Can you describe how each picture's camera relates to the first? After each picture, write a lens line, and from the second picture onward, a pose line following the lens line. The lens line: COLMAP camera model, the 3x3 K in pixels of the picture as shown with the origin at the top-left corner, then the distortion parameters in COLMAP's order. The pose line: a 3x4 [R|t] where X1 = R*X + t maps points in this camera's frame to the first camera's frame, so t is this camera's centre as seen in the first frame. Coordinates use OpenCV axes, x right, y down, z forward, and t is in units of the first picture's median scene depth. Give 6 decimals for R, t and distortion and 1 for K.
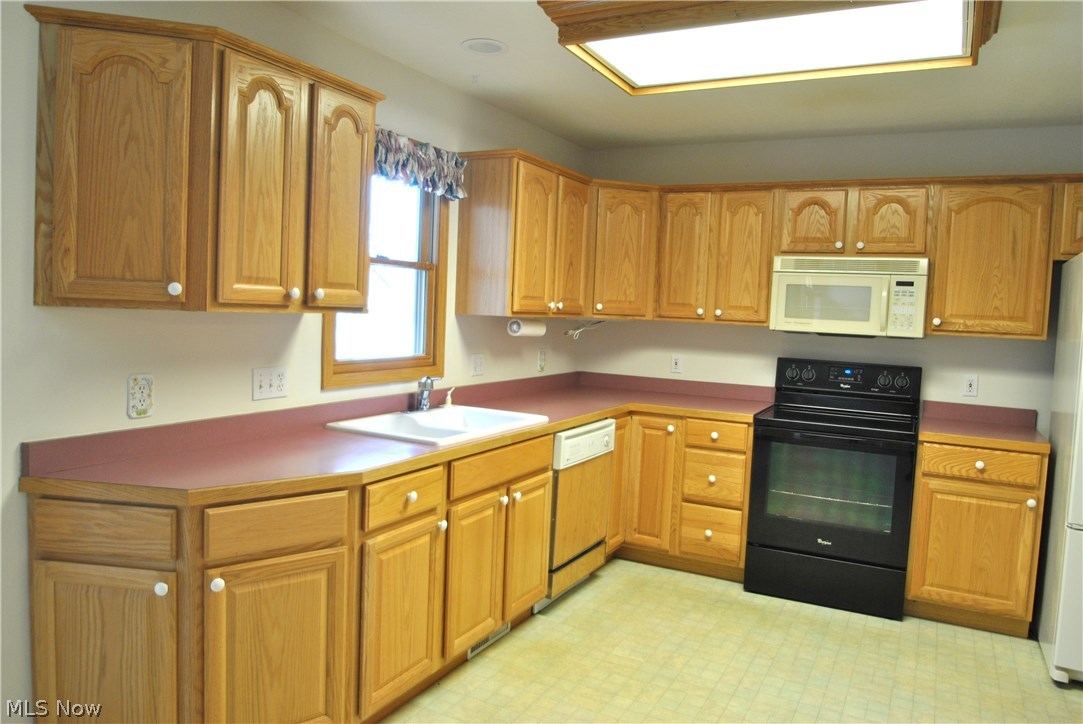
lens RADIAL K [[768.3, 0, 541.5], [0, 768.3, 362.0], [0, 0, 1]] dist [-0.004309, -0.002977]
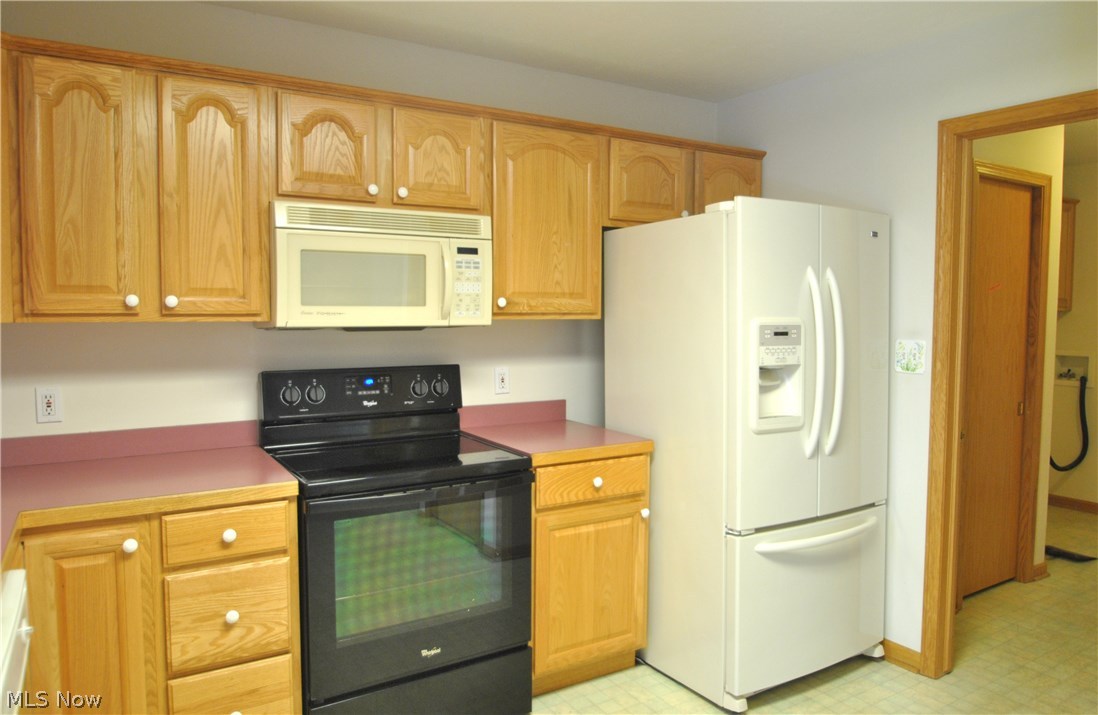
lens RADIAL K [[736.1, 0, 549.0], [0, 736.1, 357.5], [0, 0, 1]] dist [-0.035618, 0.001990]
pose [[0.523295, -0.097133, 0.846598, -0.070893], [0.083562, 0.994543, 0.062456, -0.038793], [-0.848045, 0.038061, 0.528556, 0.562400]]
